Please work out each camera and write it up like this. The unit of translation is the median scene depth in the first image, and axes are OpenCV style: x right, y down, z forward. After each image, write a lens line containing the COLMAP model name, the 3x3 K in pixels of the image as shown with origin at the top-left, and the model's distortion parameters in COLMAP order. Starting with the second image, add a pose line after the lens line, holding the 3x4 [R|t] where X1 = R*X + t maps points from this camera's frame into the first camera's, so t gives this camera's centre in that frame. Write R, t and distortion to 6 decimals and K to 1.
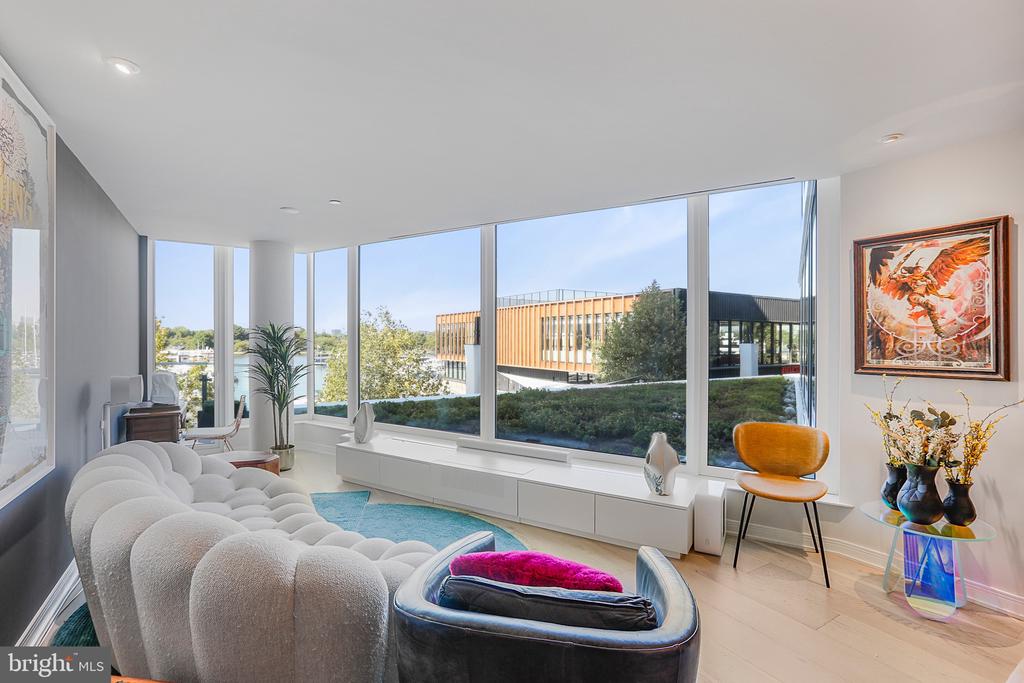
lens RADIAL K [[471.6, 0, 508.0], [0, 471.6, 337.8], [0, 0, 1]] dist [-0.040261, 0.016887]
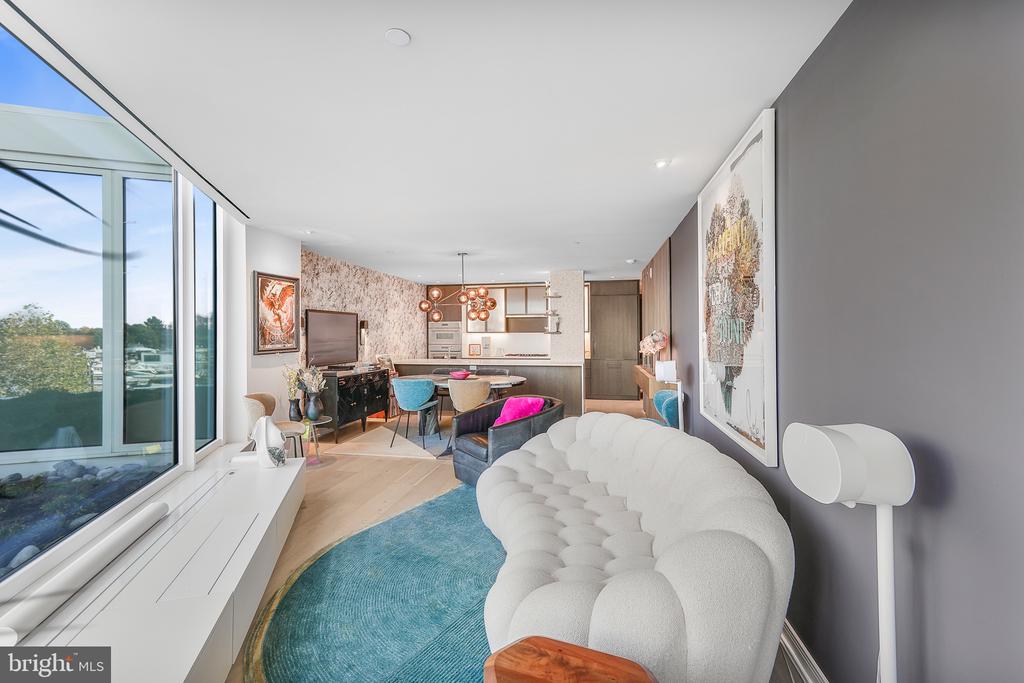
lens RADIAL K [[471.6, 0, 508.0], [0, 471.6, 337.8], [0, 0, 1]] dist [-0.040261, 0.016887]
pose [[-0.745200, -0.010983, 0.666750, -0.123029], [-0.003623, 0.999916, 0.012422, -0.000604], [-0.666831, 0.006841, -0.745178, 0.206613]]
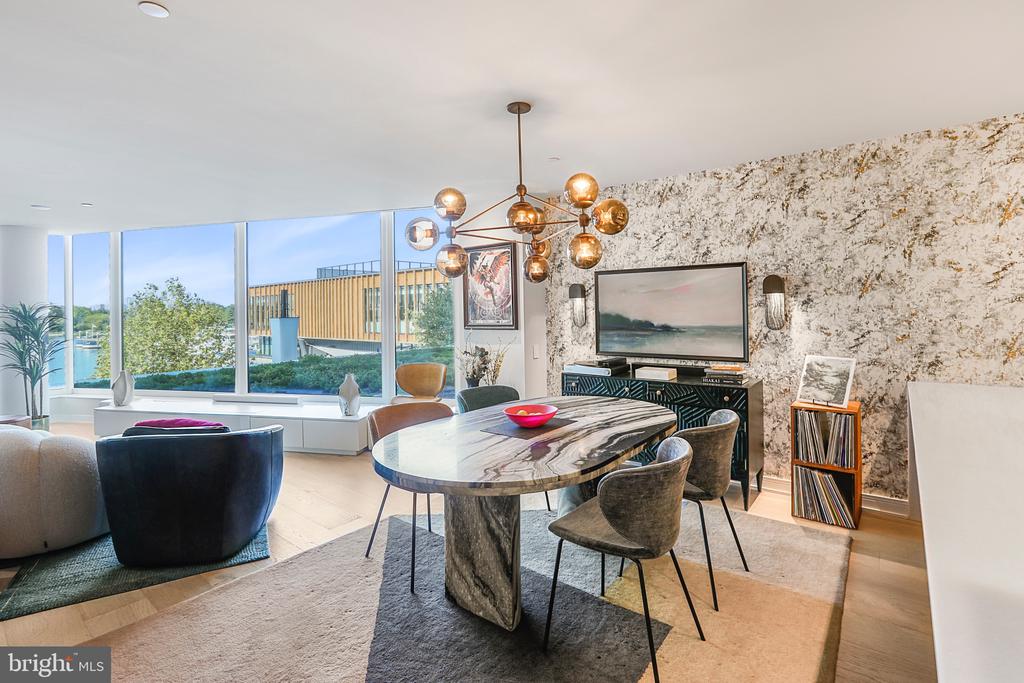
lens RADIAL K [[475.0, 0, 507.9], [0, 475.0, 305.8], [0, 0, 1]] dist [-0.053226, 0.015357]
pose [[0.939564, -0.018647, 0.341864, 0.040910], [0.020299, 0.999793, -0.001255, 0.000000], [-0.341770, 0.008118, 0.939749, -0.080392]]
